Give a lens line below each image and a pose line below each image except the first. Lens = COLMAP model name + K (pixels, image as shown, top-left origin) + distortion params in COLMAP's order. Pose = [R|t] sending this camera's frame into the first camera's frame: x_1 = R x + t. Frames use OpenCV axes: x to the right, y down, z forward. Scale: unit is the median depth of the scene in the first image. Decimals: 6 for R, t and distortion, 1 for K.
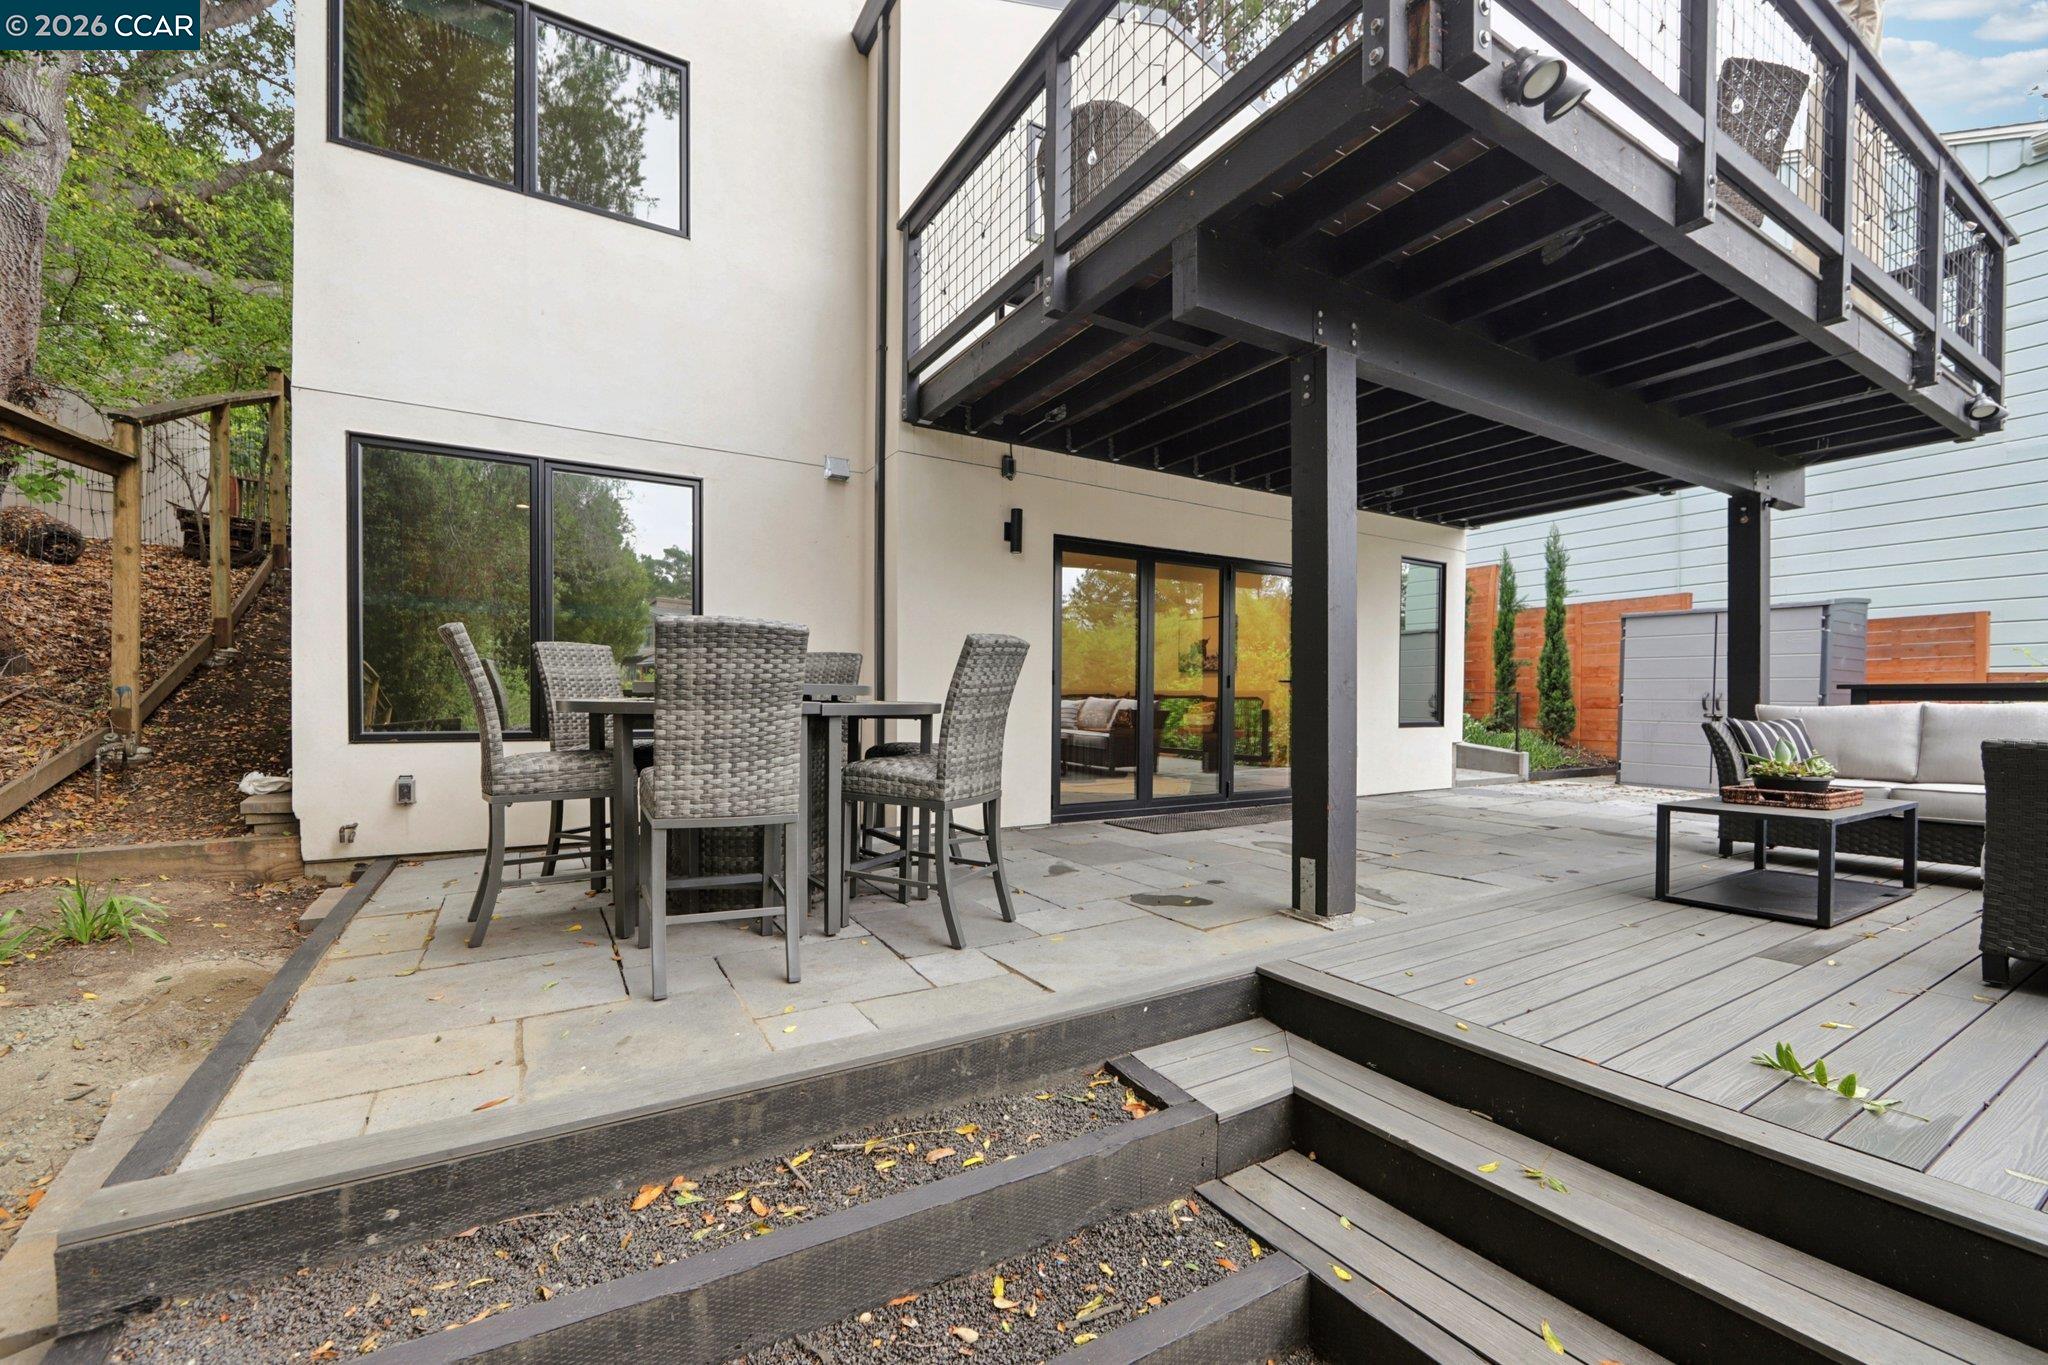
lens RADIAL K [[830.4, 0, 1022.6], [0, 830.4, 695.1], [0, 0, 1]] dist [-0.001416, 0.000013]
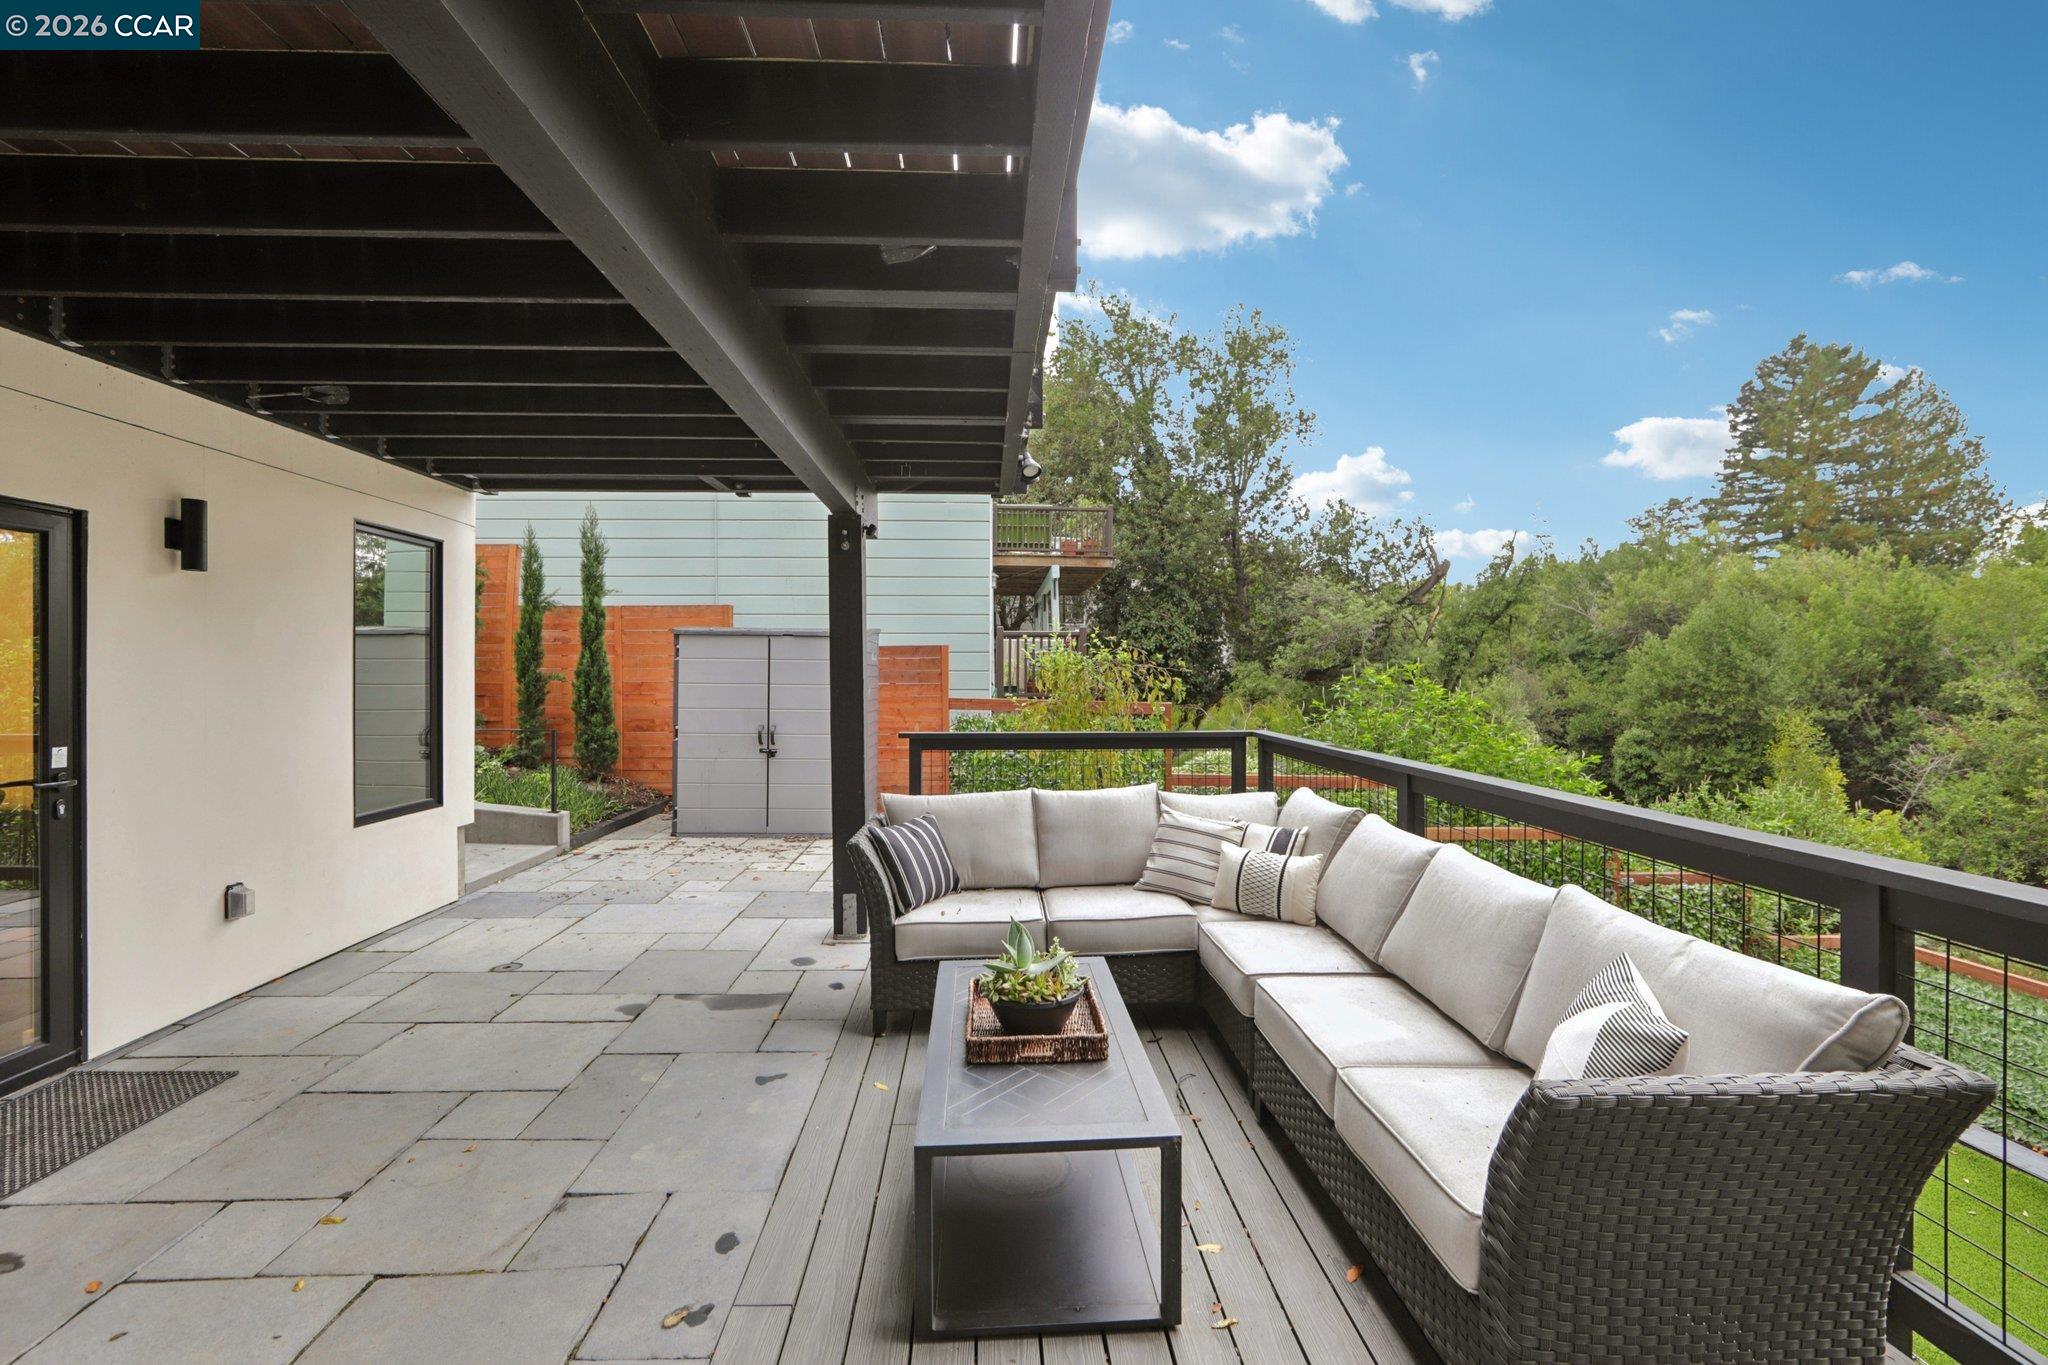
lens RADIAL K [[845.1, 0, 1023.3], [0, 845.1, 685.4], [0, 0, 1]] dist [-0.000640, 0.000186]
pose [[0.483101, -0.017628, 0.875387, 0.126548], [-0.000941, 0.999786, 0.020653, -0.049666], [-0.875564, -0.010801, 0.482981, 0.241644]]
